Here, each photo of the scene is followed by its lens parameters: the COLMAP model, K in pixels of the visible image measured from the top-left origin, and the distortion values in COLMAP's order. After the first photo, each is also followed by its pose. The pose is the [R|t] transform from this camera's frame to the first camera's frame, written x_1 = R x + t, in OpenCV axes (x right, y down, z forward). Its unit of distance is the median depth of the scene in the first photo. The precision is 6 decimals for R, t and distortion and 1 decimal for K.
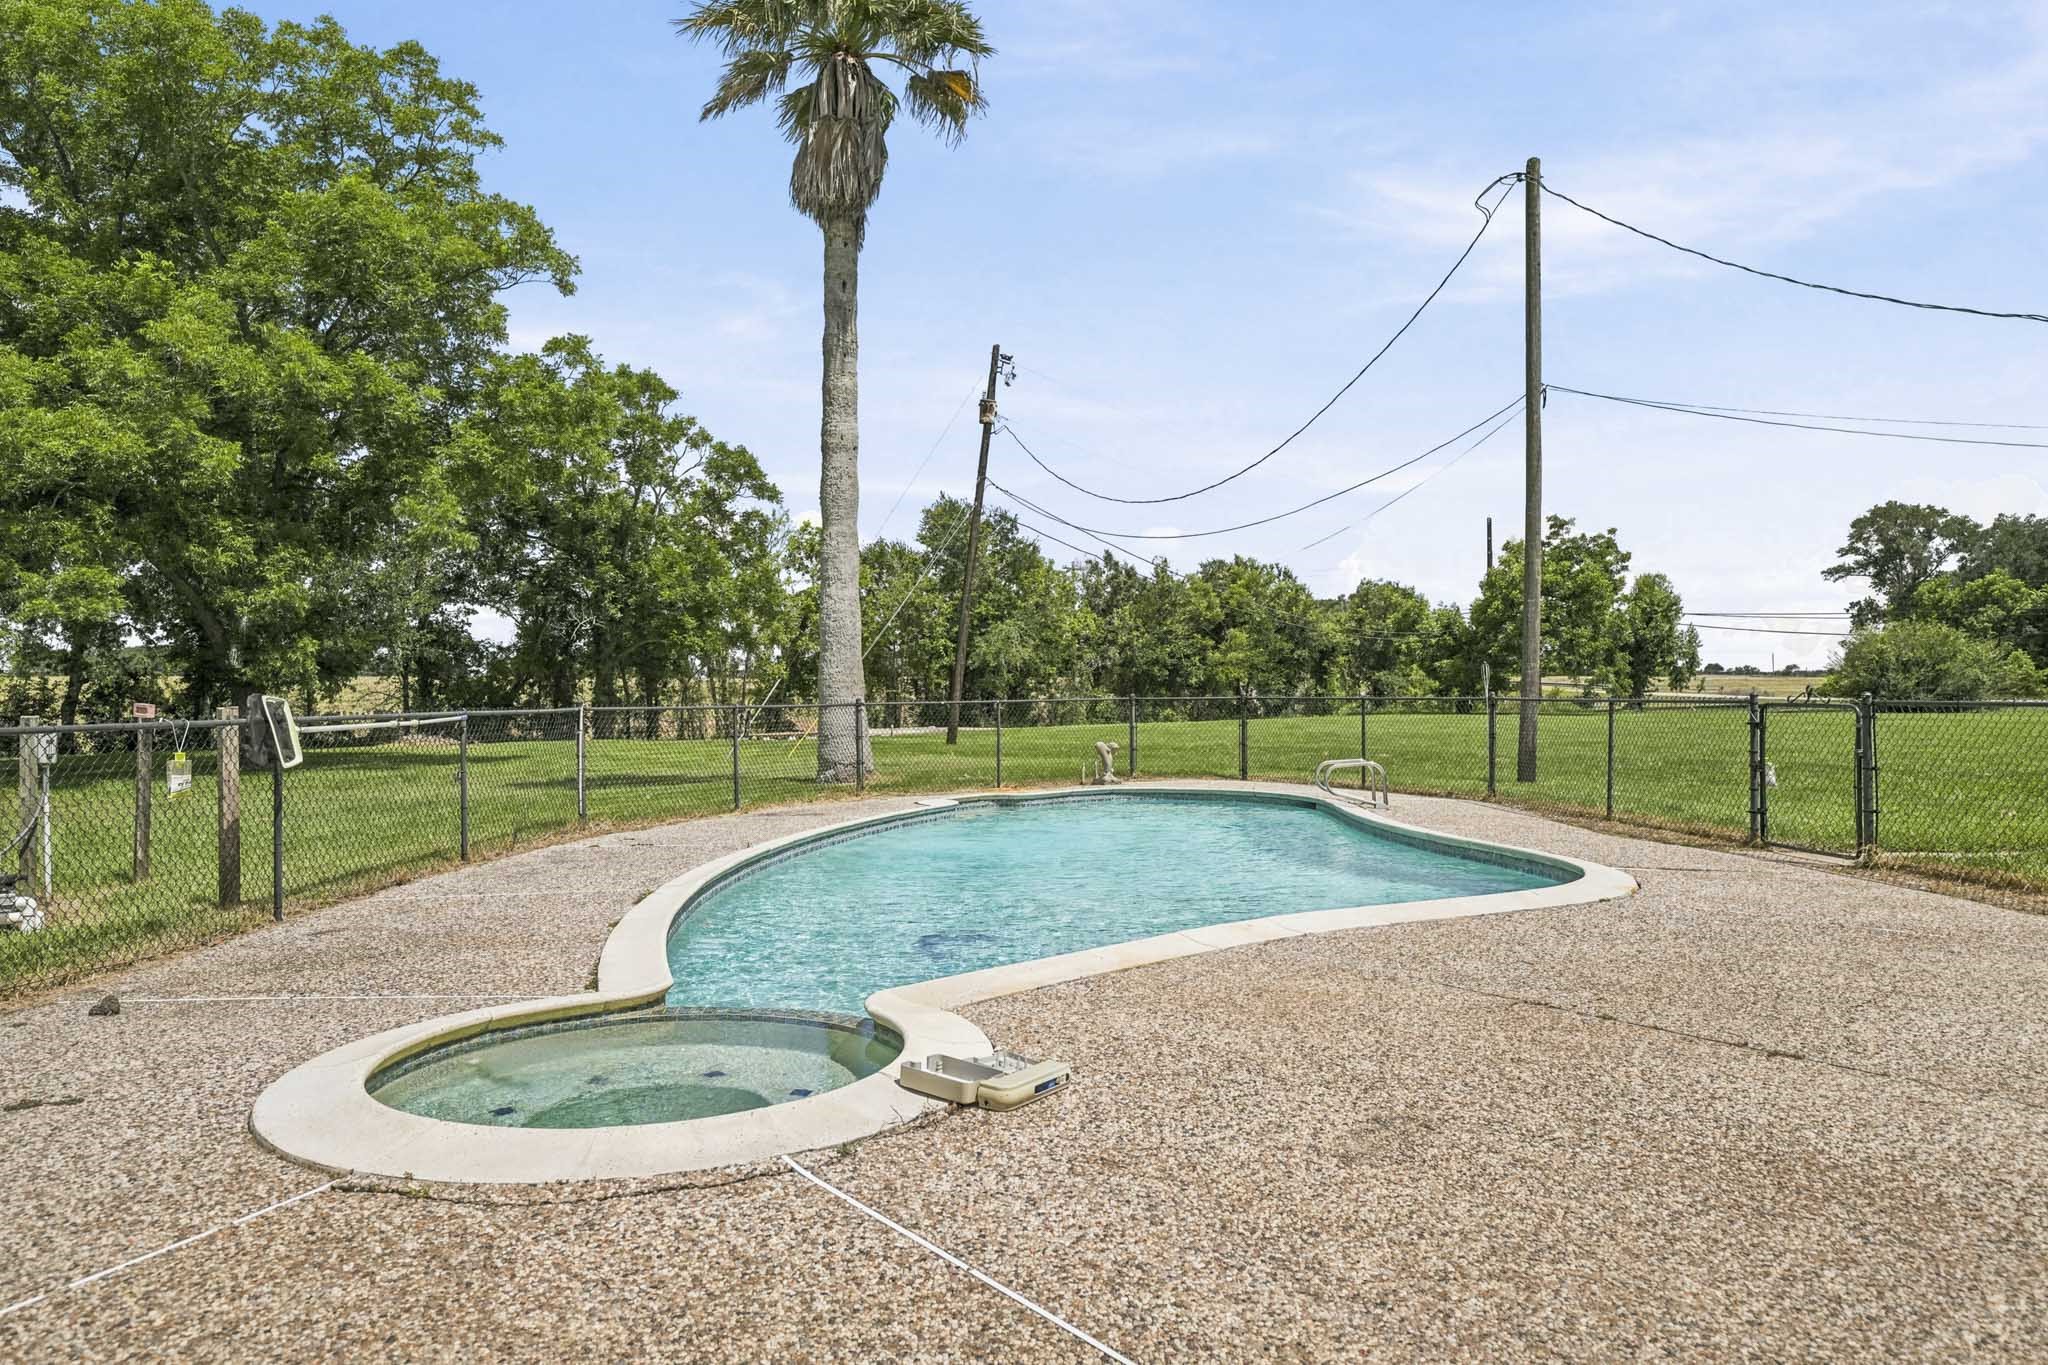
lens RADIAL K [[1416.8, 0, 1034.8], [0, 1416.8, 687.2], [0, 0, 1]] dist [-0.020558, -0.000012]
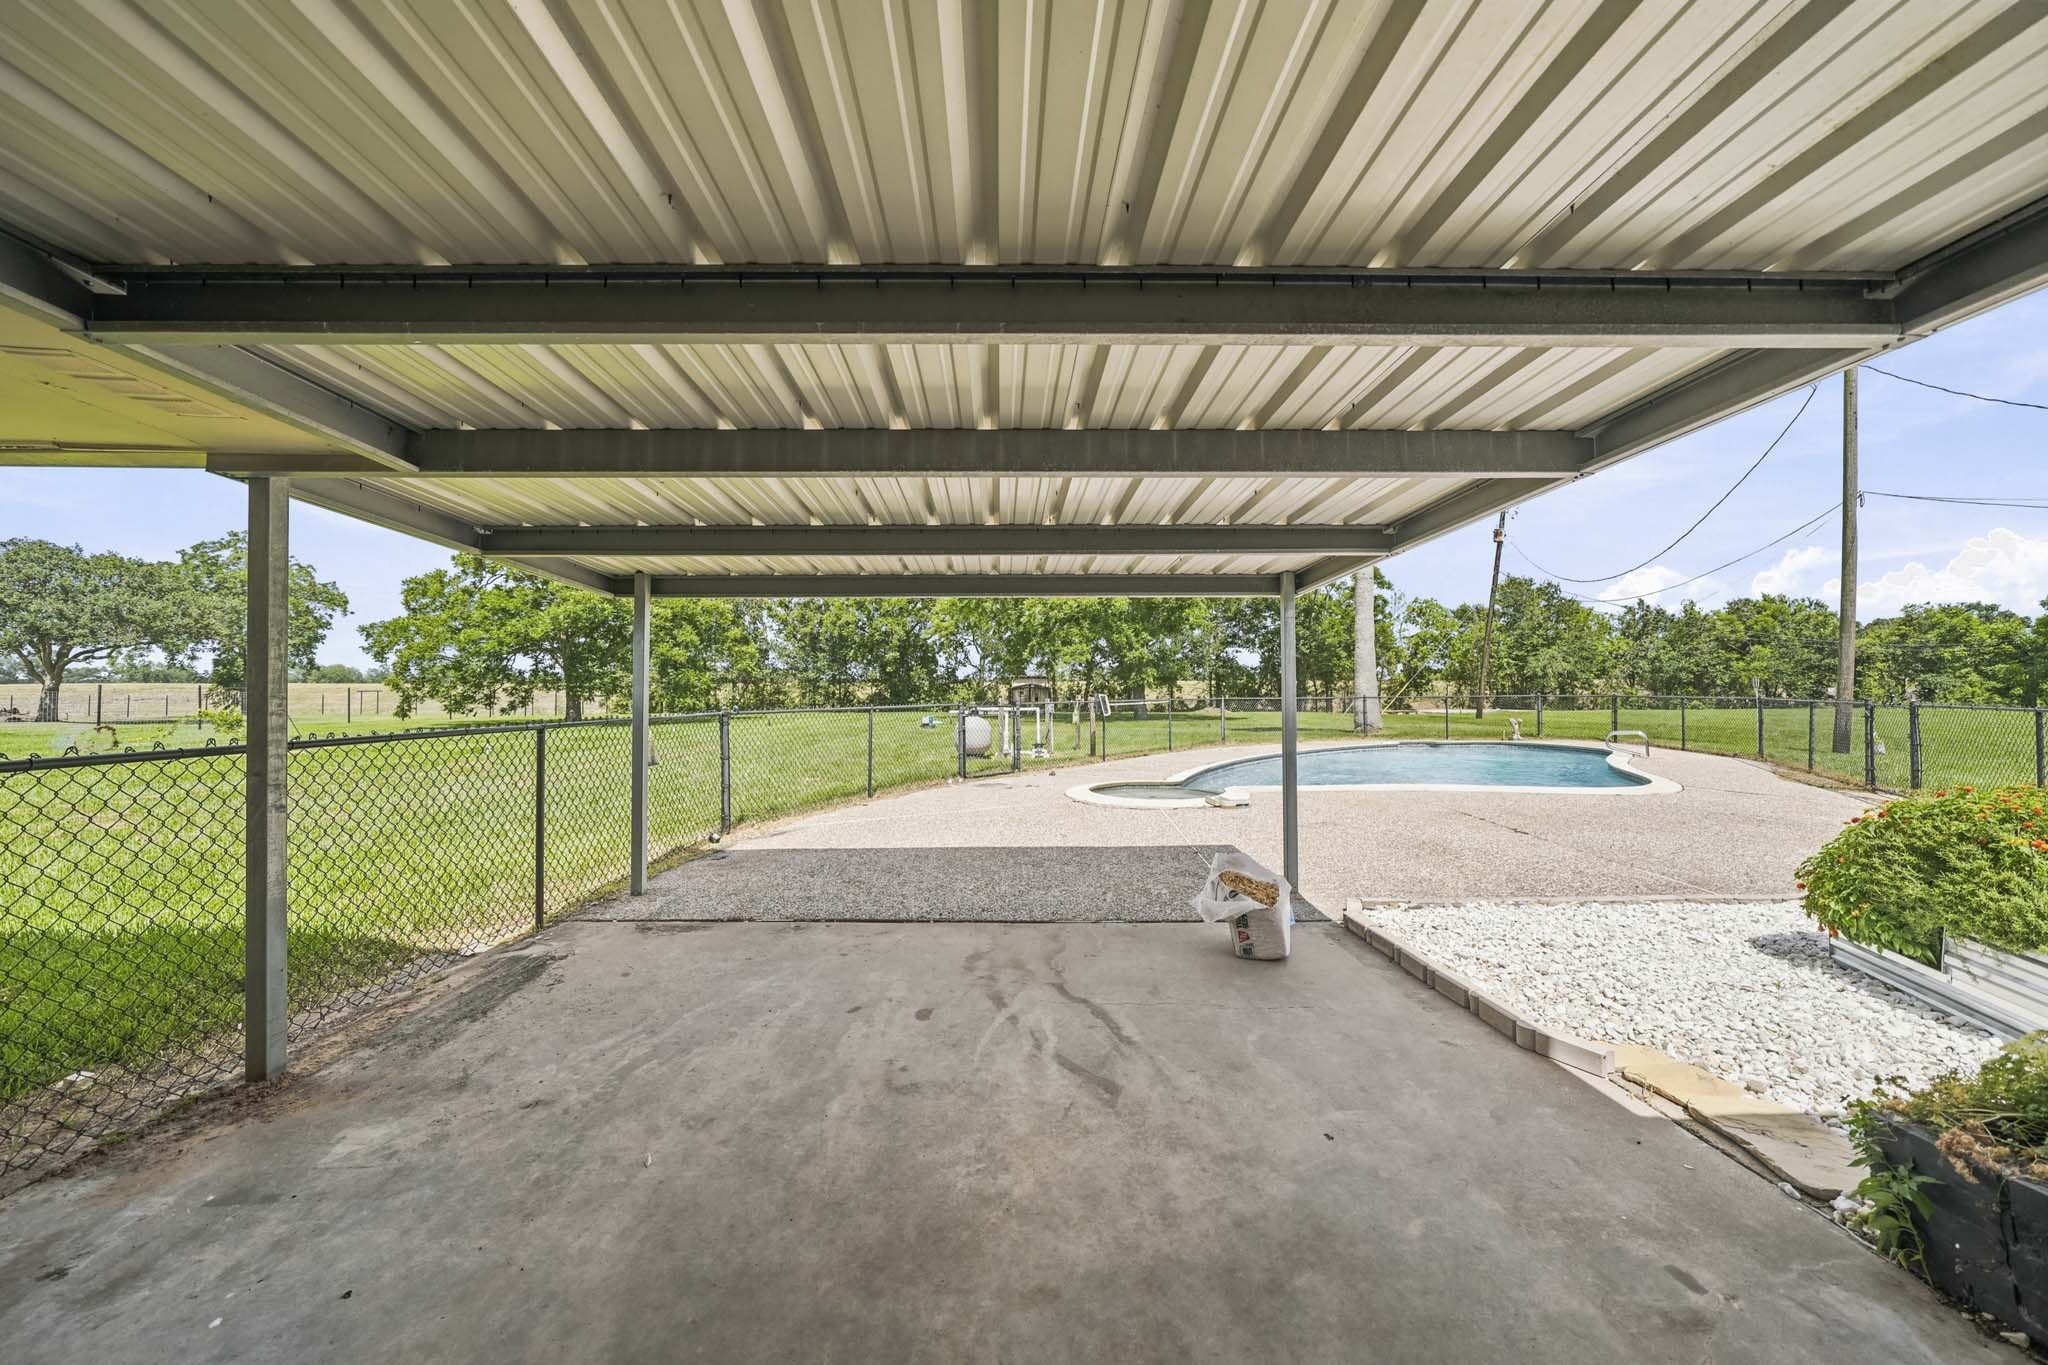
lens RADIAL K [[746.5, 0, 1013.8], [0, 746.5, 683.8], [0, 0, 1]] dist [-0.009989, 0.001297]
pose [[0.754403, -0.000080, -0.656411, 0.093017], [0.000100, 1.000000, -0.000006, -0.003702], [0.656411, -0.000061, 0.754403, -0.095434]]
